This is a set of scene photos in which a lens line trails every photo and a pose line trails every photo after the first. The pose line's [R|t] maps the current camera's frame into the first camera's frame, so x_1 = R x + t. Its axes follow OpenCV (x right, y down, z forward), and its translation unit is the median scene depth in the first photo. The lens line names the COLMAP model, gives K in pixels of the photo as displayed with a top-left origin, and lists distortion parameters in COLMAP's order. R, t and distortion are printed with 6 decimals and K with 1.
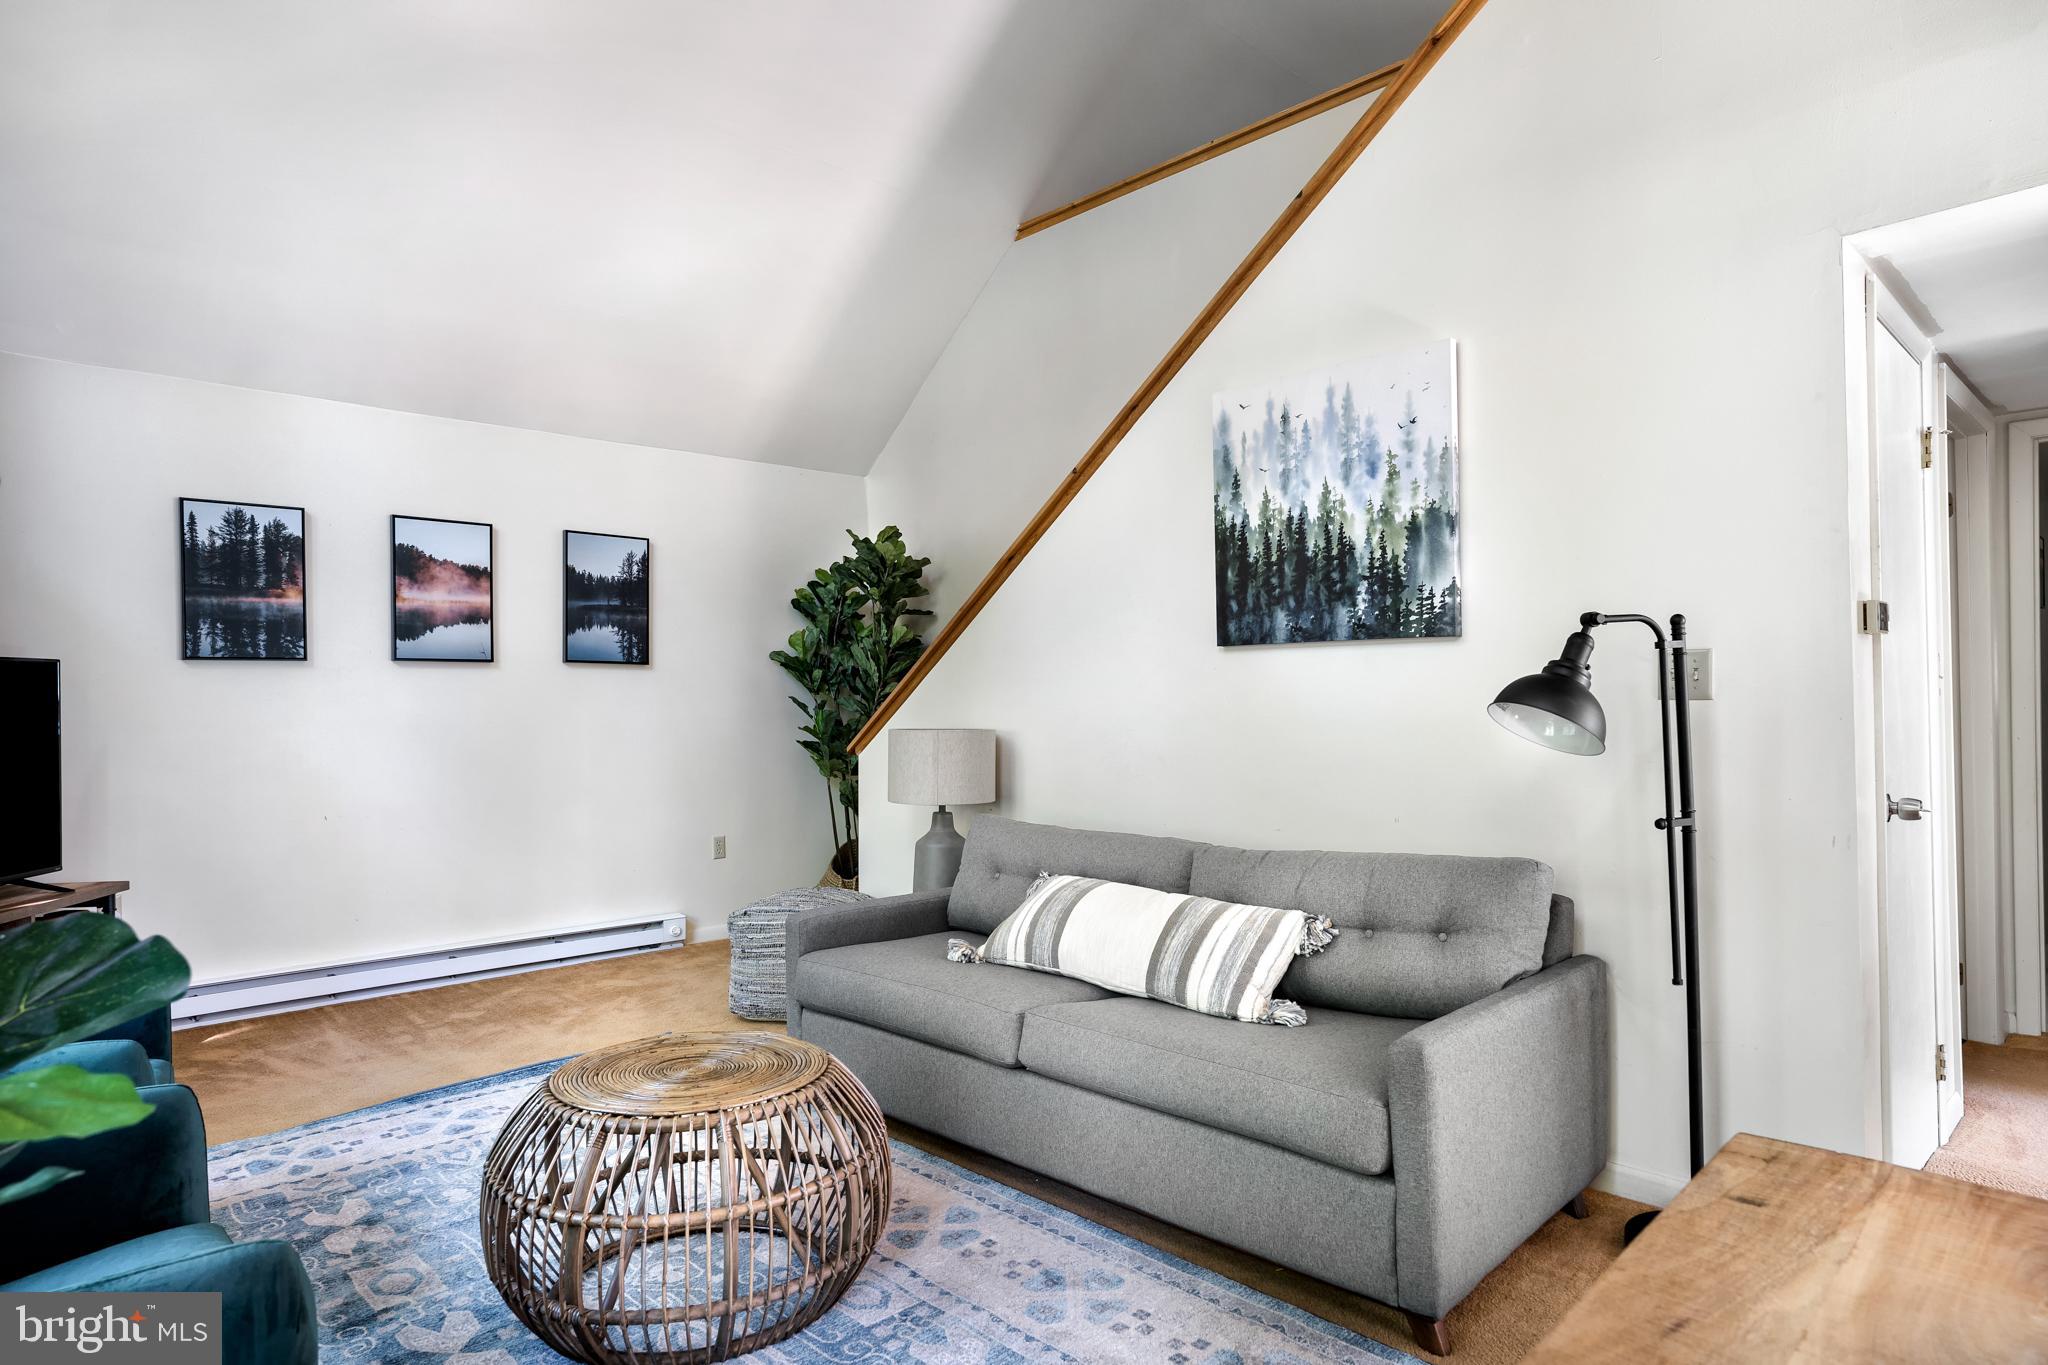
lens RADIAL K [[1183.2, 0, 1024.0], [0, 1183.2, 682.5], [0, 0, 1]] dist [-0.004318, -0.000092]
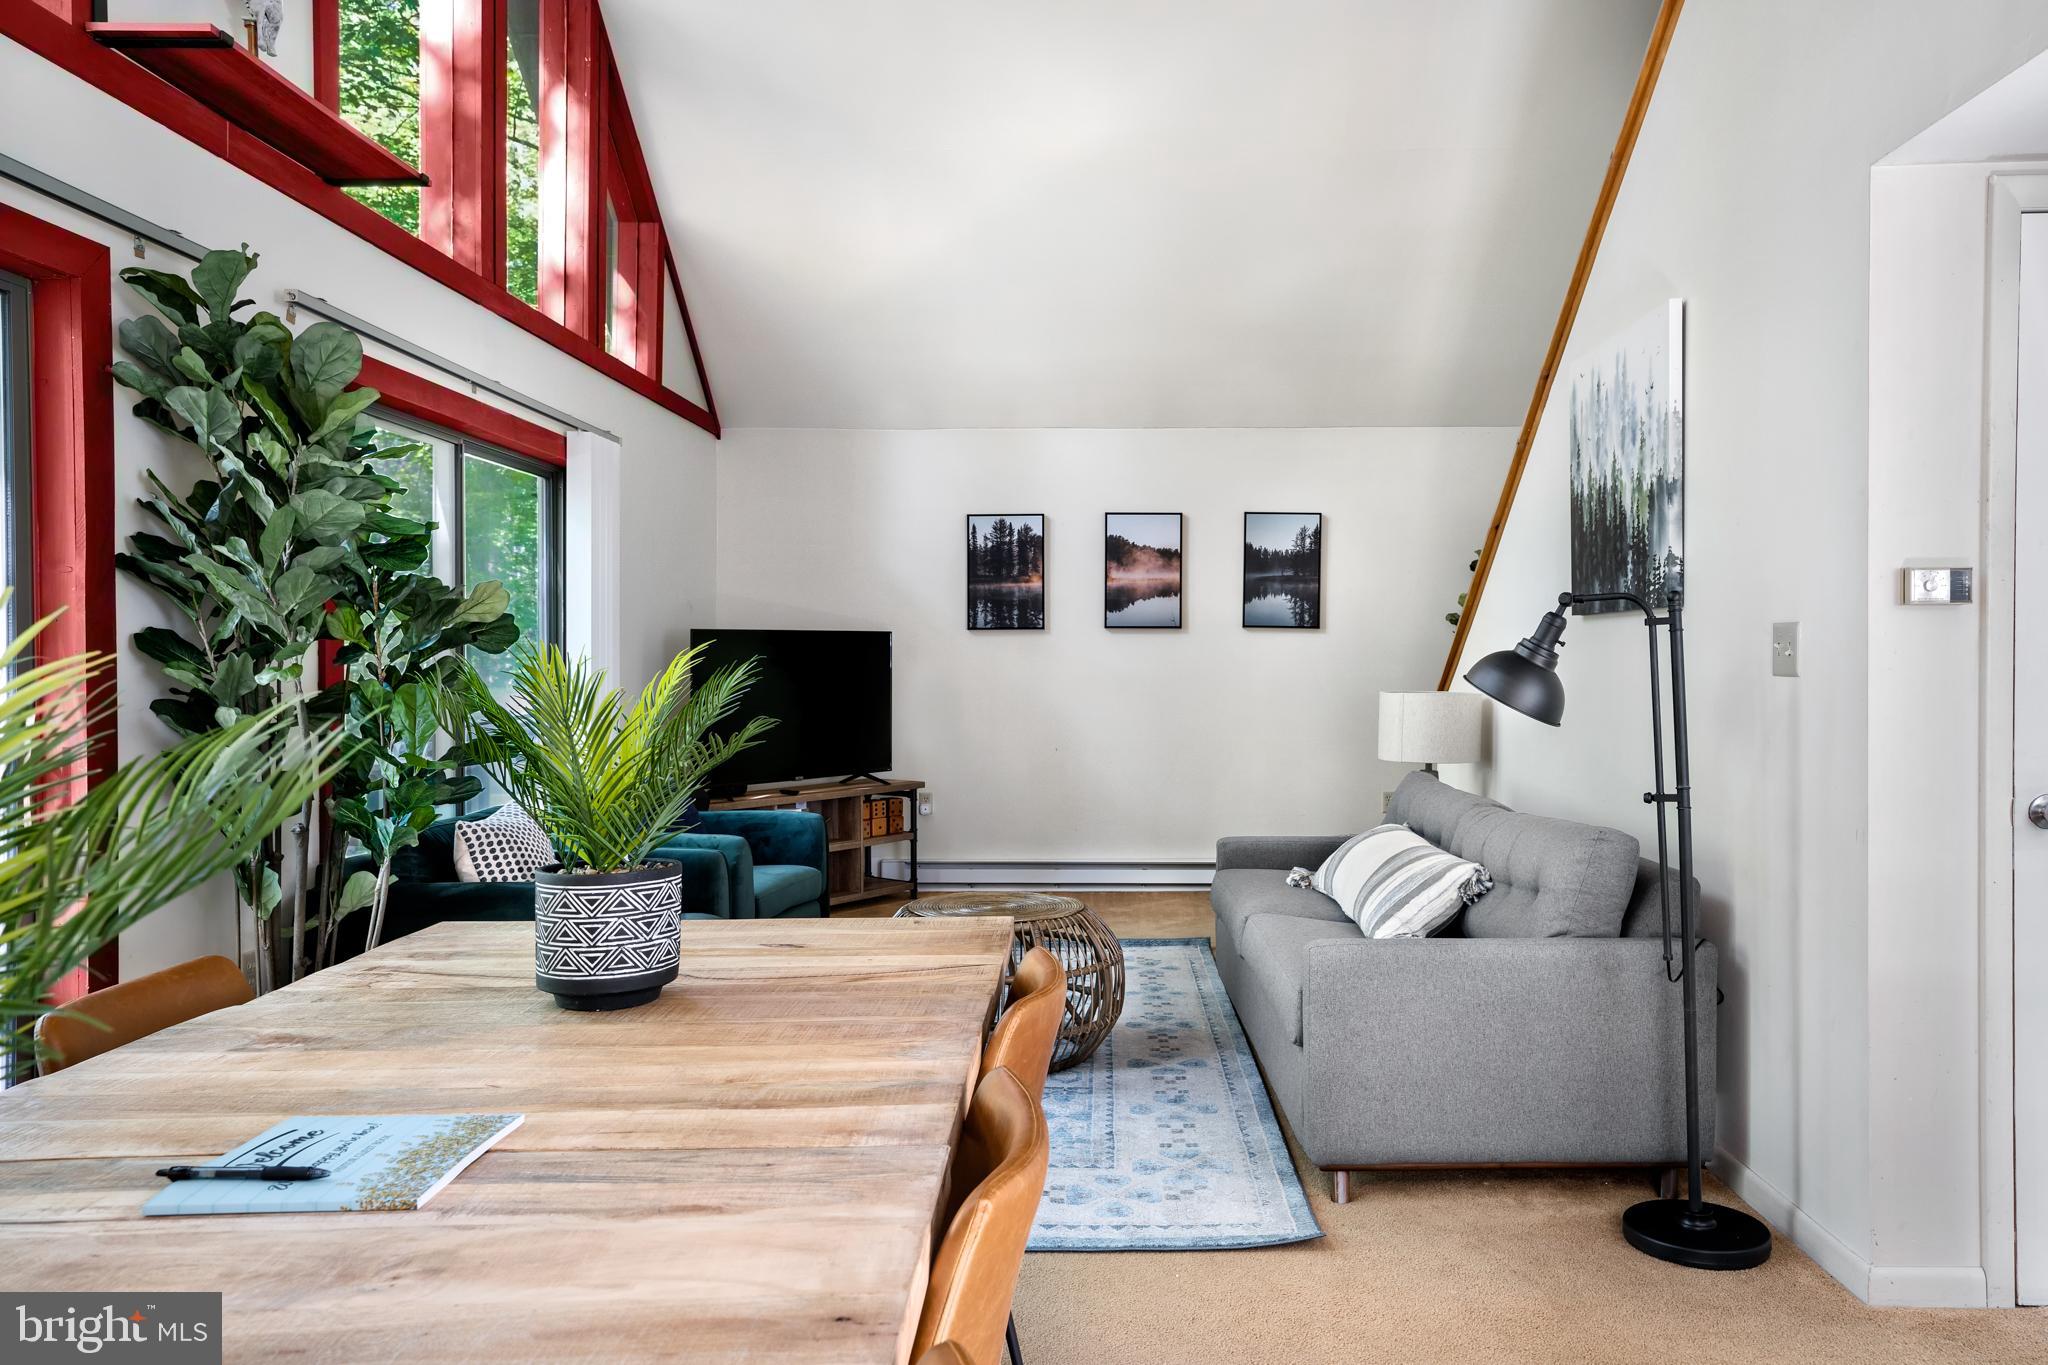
lens RADIAL K [[1431.1, 0, 1108.3], [0, 1431.1, 665.3], [0, 0, 1]] dist [-0.003000, 0.000567]
pose [[0.723591, 0.012532, -0.690116, 0.562907], [0.002995, 0.999769, 0.021296, -0.012184], [0.690223, -0.017476, 0.723386, -0.115162]]
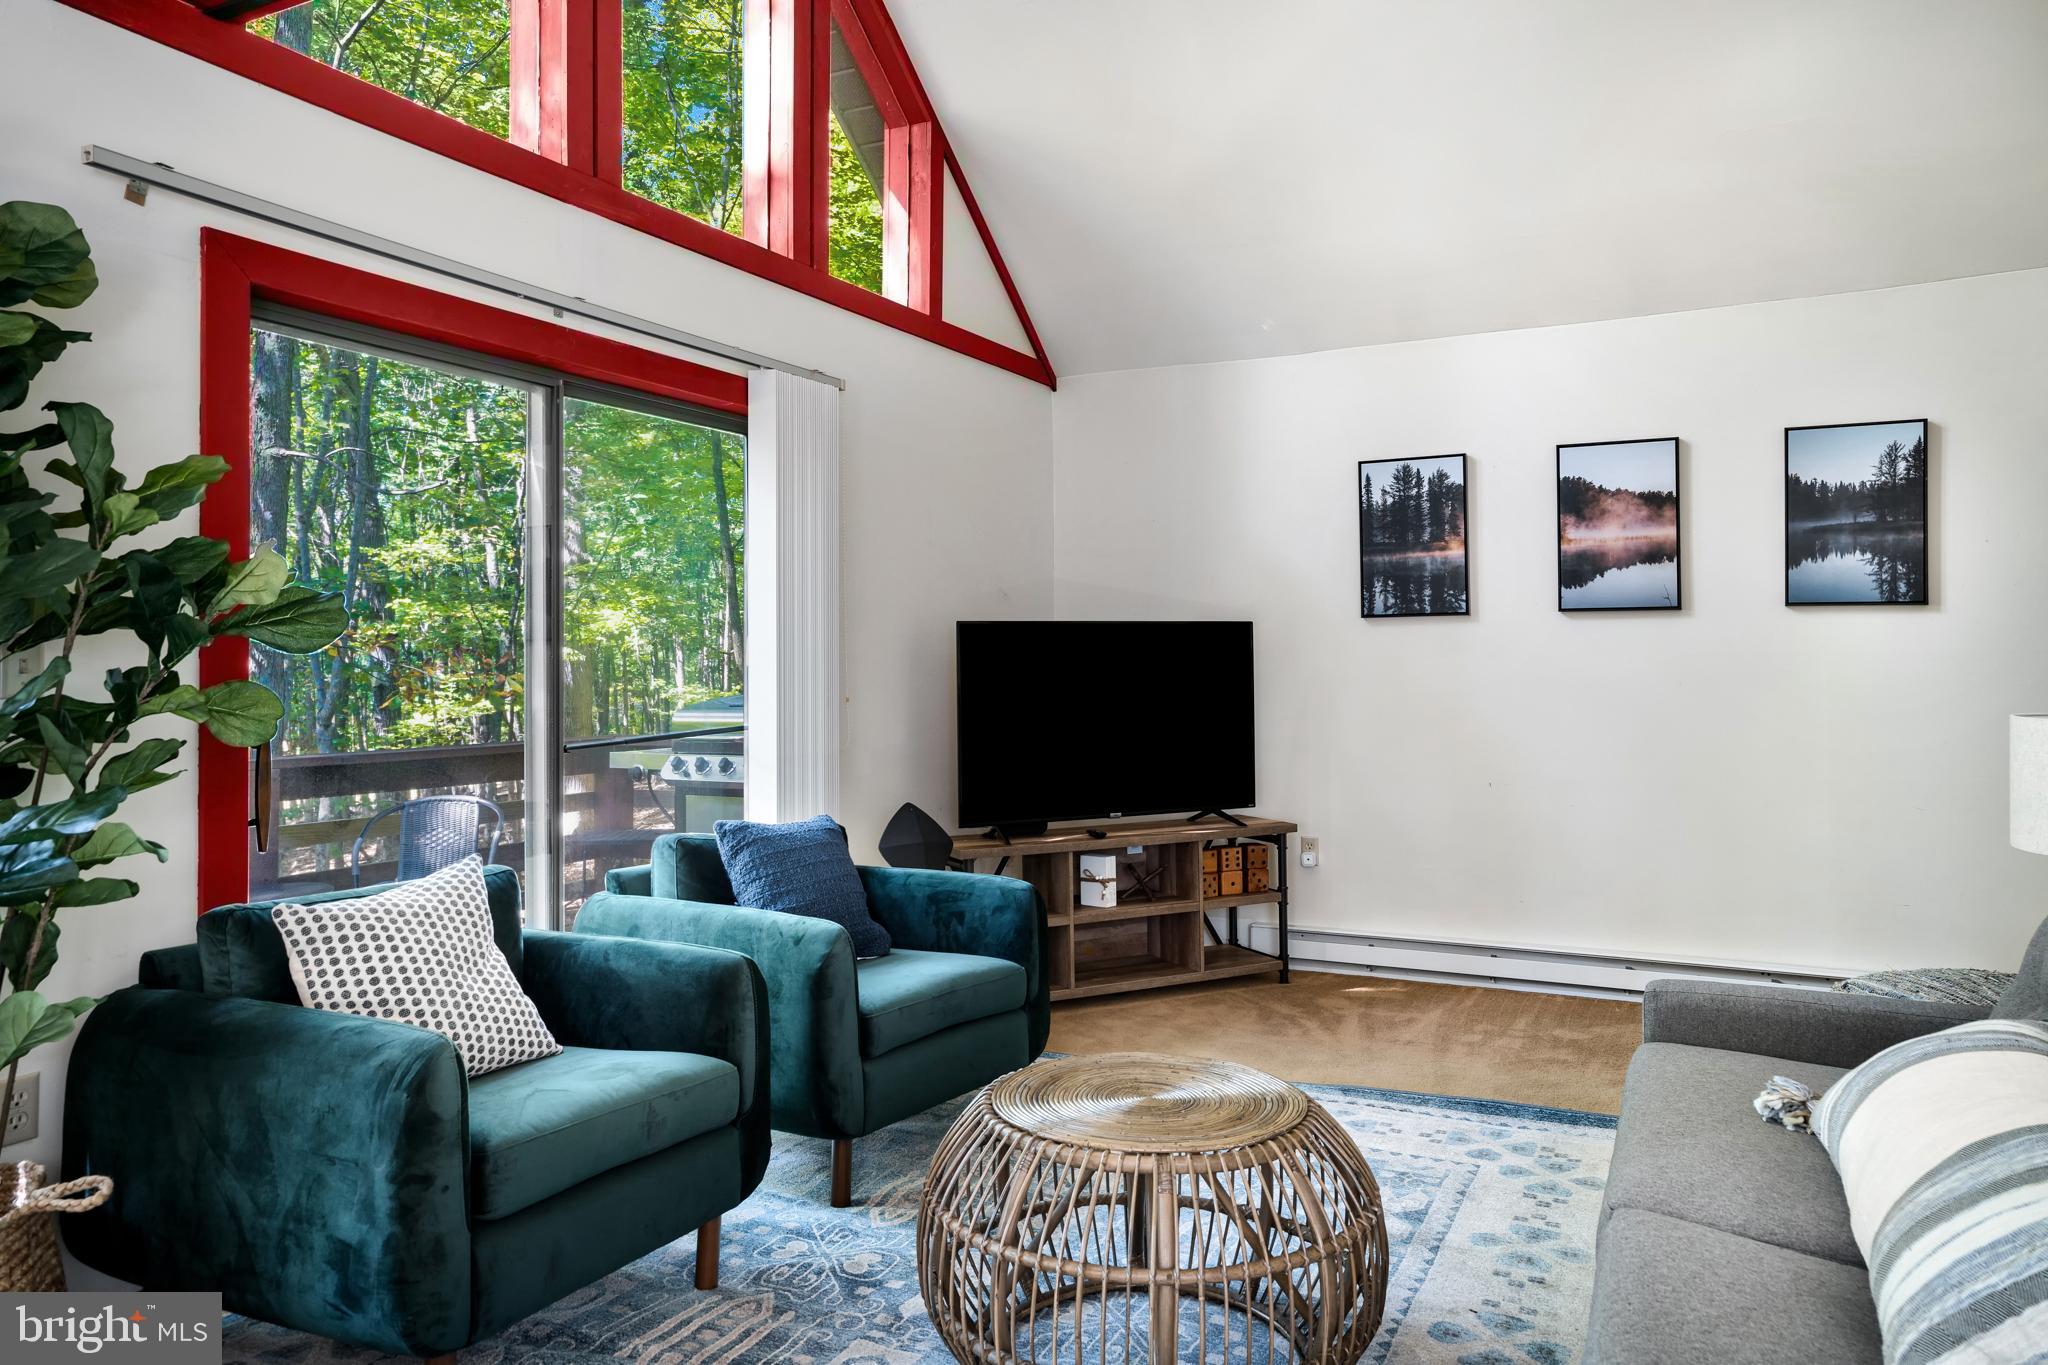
lens RADIAL K [[1398.8, 0, 1030.9], [0, 1398.8, 623.3], [0, 0, 1]] dist [-0.027323, 0.058431]
pose [[0.329130, -0.018917, -0.944095, 0.333669], [0.016806, 0.999758, -0.014174, -0.001938], [0.944135, -0.011201, 0.329369, 0.309489]]
